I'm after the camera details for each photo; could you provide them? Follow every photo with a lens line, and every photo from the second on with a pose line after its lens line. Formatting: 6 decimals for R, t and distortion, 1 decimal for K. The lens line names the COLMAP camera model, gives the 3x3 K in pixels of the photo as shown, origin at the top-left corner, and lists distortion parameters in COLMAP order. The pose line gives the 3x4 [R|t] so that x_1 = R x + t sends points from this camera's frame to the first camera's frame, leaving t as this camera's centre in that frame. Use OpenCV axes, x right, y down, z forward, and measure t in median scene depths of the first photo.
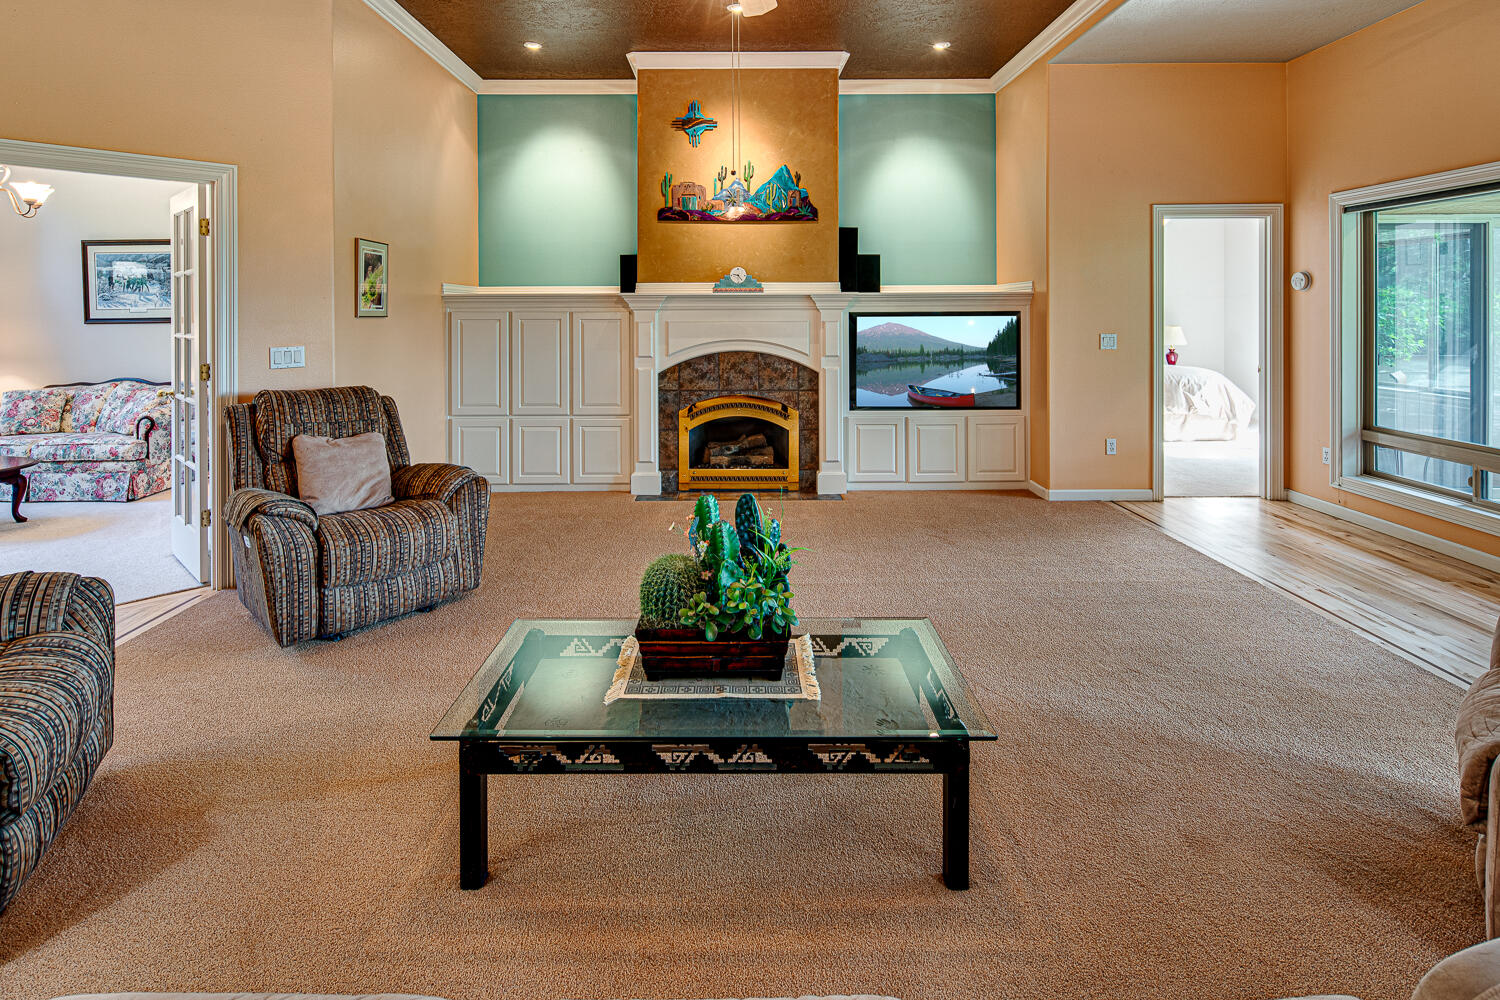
lens RADIAL K [[756.3, 0, 746.9], [0, 756.3, 321.5], [0, 0, 1]] dist [0.000528, -0.000143]
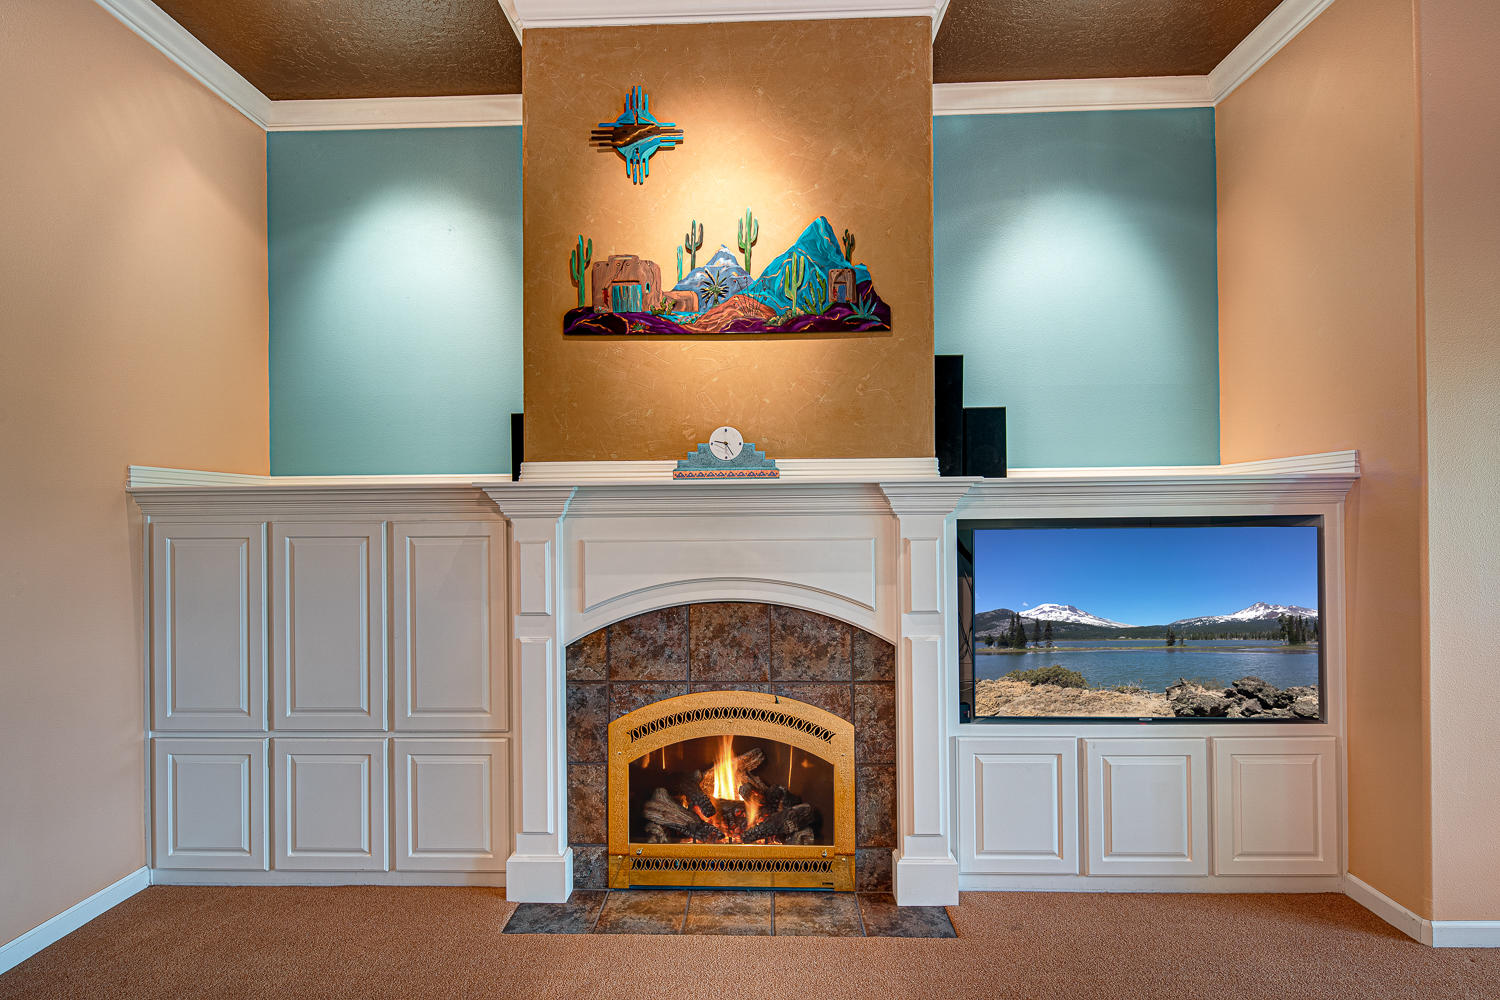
lens RADIAL K [[759.9, 0, 753.5], [0, 759.9, 512.5], [0, 0, 1]] dist [0.000670, -0.000225]
pose [[0.999663, -0.005767, -0.025308, 0.017174], [0.005360, 0.999856, -0.016126, -0.009642], [0.025397, 0.015985, 0.999550, 0.512723]]
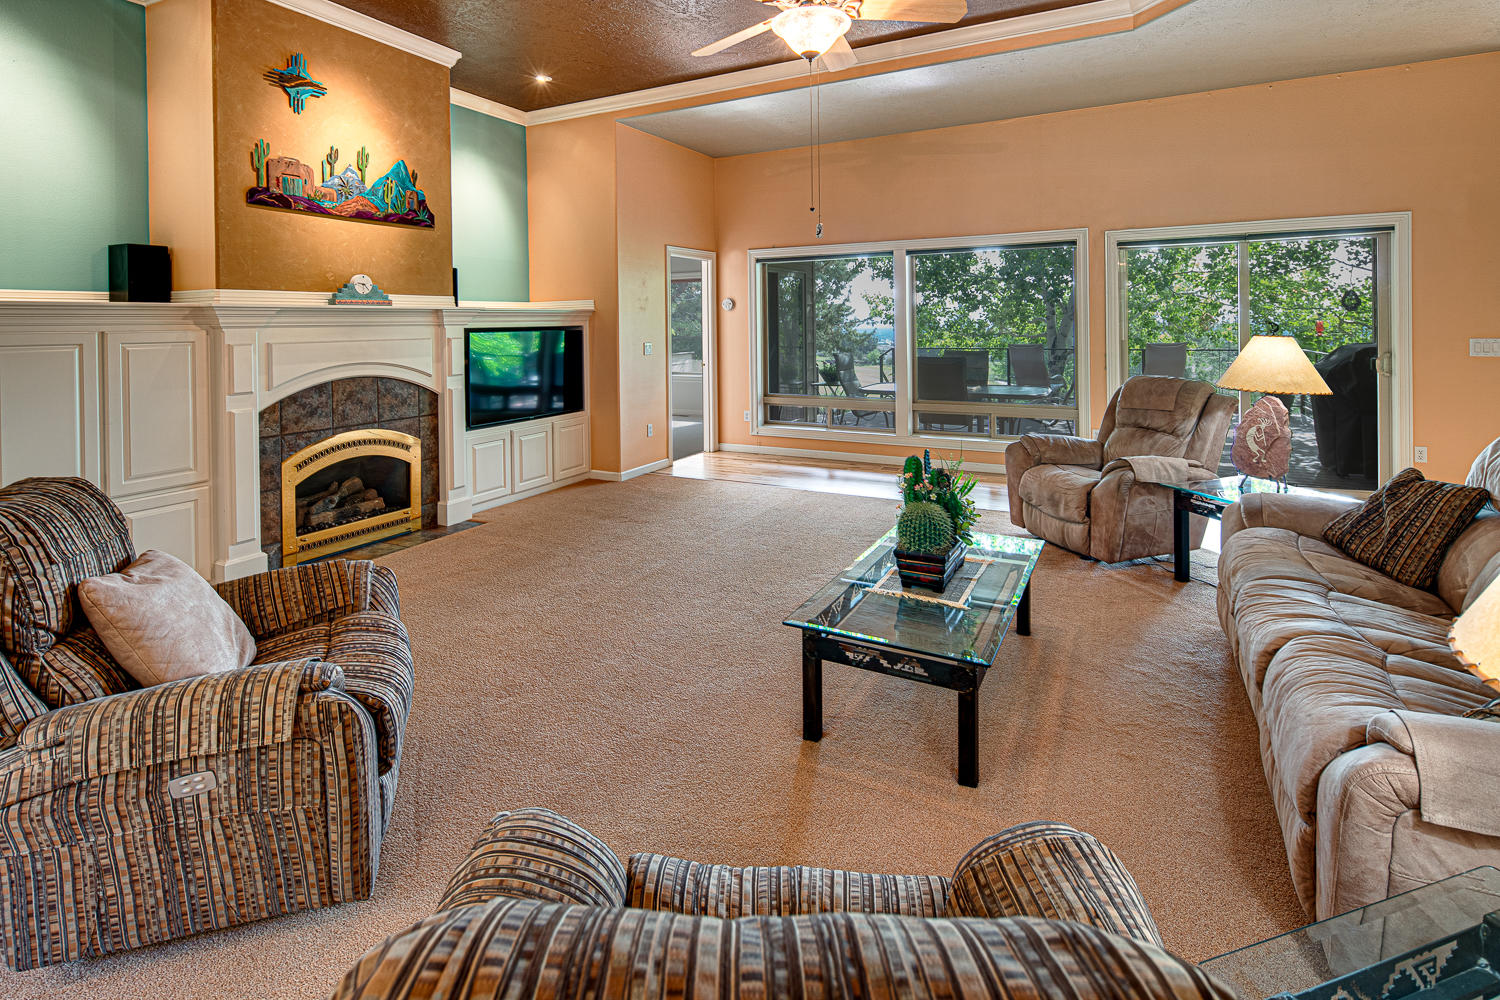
lens RADIAL K [[736.5, 0, 740.5], [0, 736.5, 334.9], [0, 0, 1]] dist [-0.002927, -0.000555]
pose [[0.465013, -0.017770, 0.885126, -0.521134], [0.021907, 0.999723, 0.008561, -0.004103], [-0.885033, 0.015409, 0.465273, 0.261840]]
